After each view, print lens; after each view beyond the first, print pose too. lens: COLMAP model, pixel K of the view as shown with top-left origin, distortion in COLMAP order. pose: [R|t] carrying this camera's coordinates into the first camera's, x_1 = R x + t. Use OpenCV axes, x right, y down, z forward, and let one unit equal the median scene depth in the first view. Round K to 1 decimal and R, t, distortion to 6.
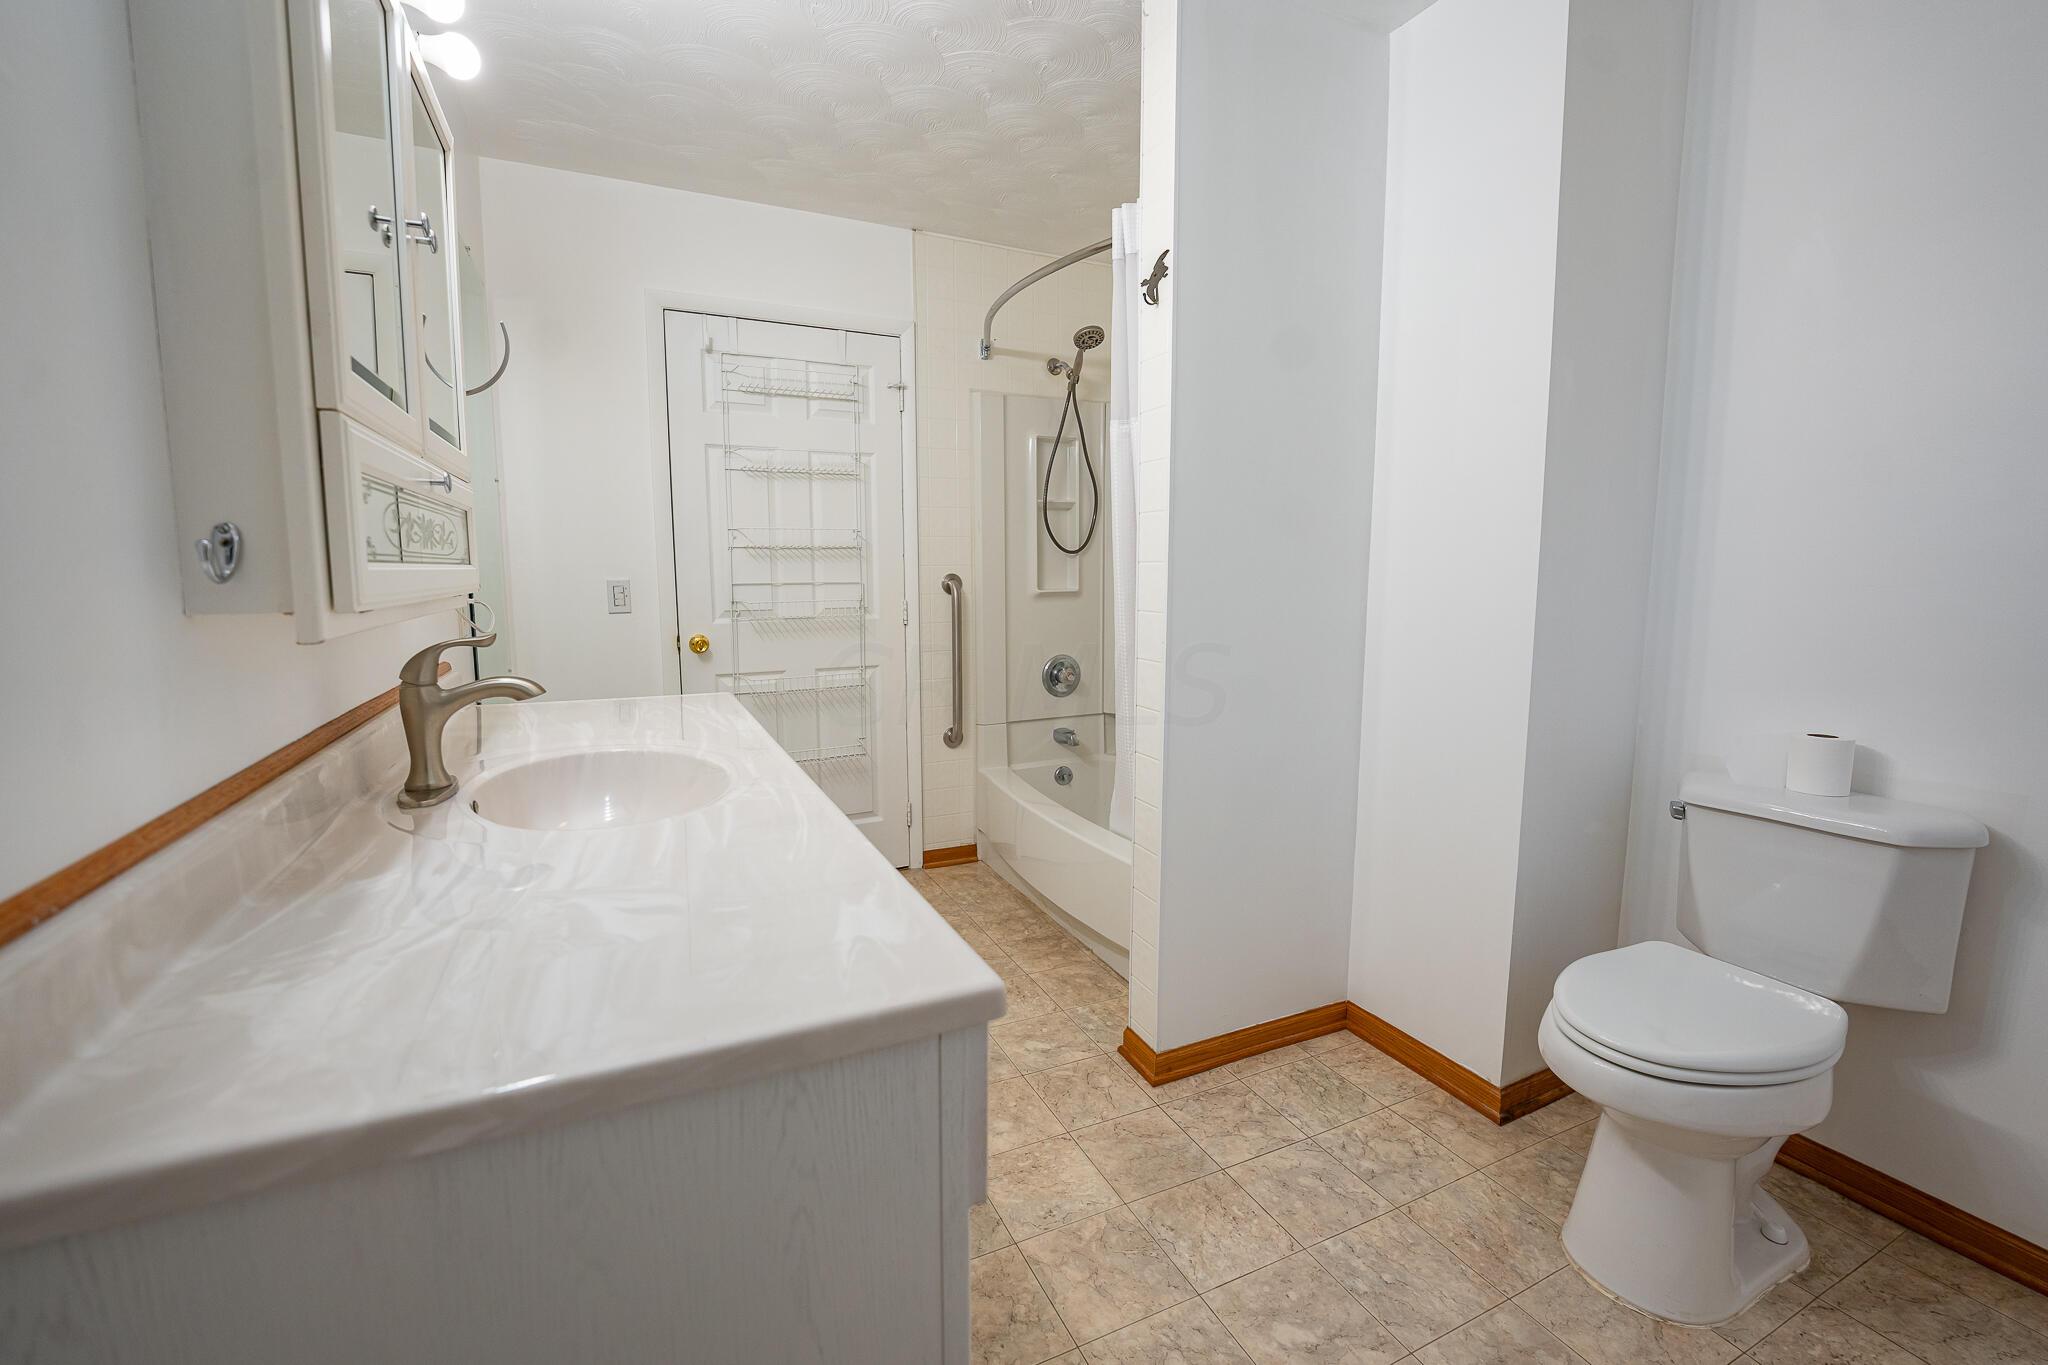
lens RADIAL K [[853.0, 0, 1021.2], [0, 853.0, 663.6], [0, 0, 1]] dist [-0.029948, 0.004608]
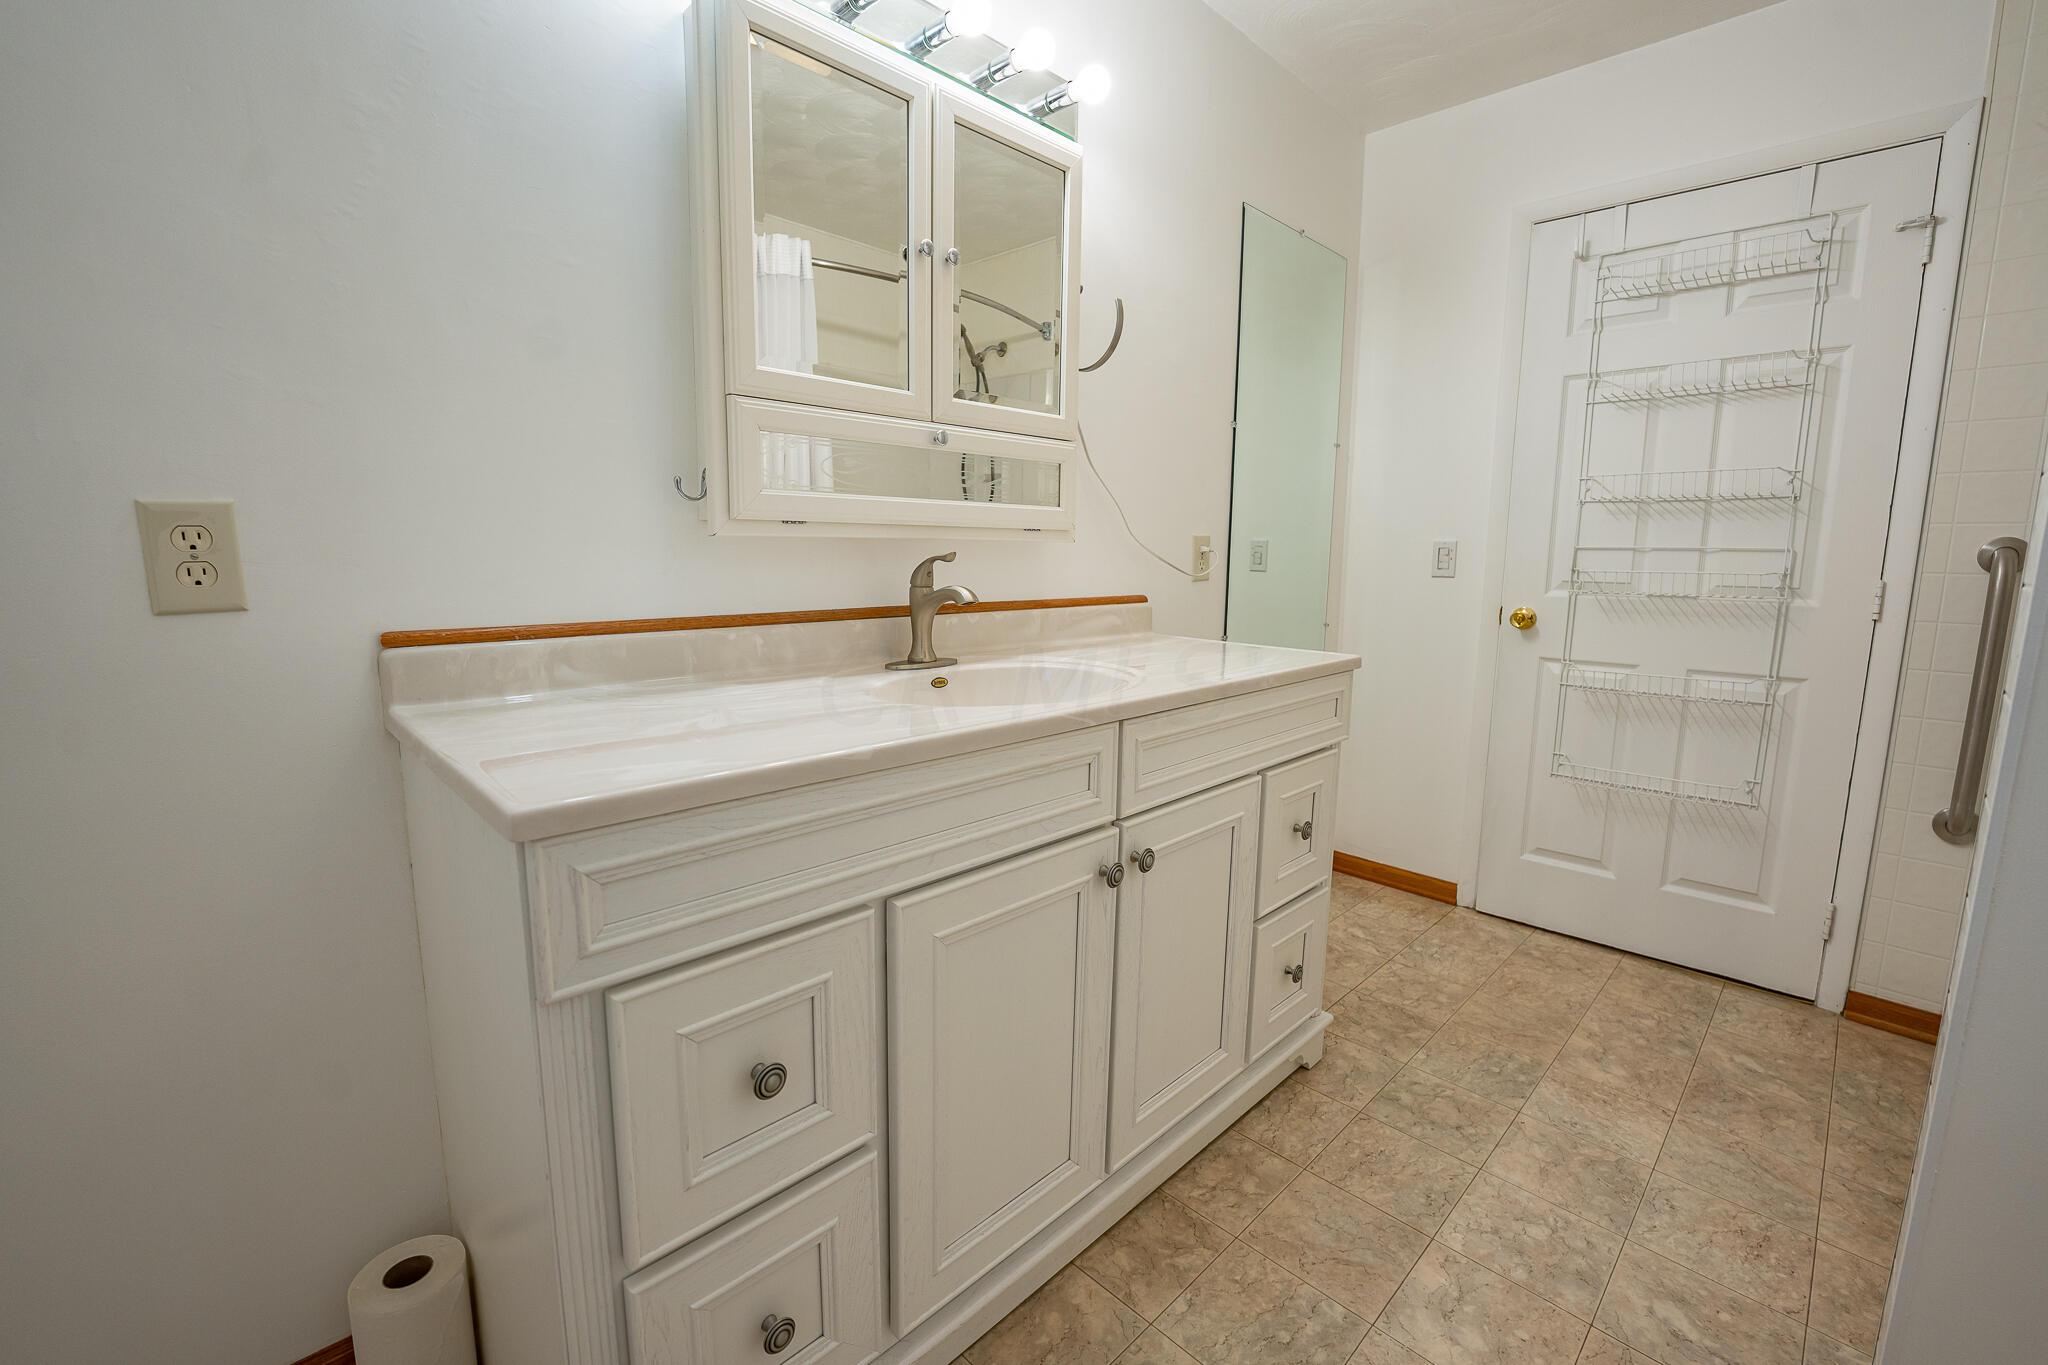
lens RADIAL K [[853.0, 0, 1018.7], [0, 853.0, 664.4], [0, 0, 1]] dist [-0.029948, 0.004608]
pose [[0.332410, 0.130231, -0.934100, 0.235818], [-0.117156, 0.988451, 0.096118, 0.000507], [0.935830, 0.077485, 0.343828, 0.235327]]
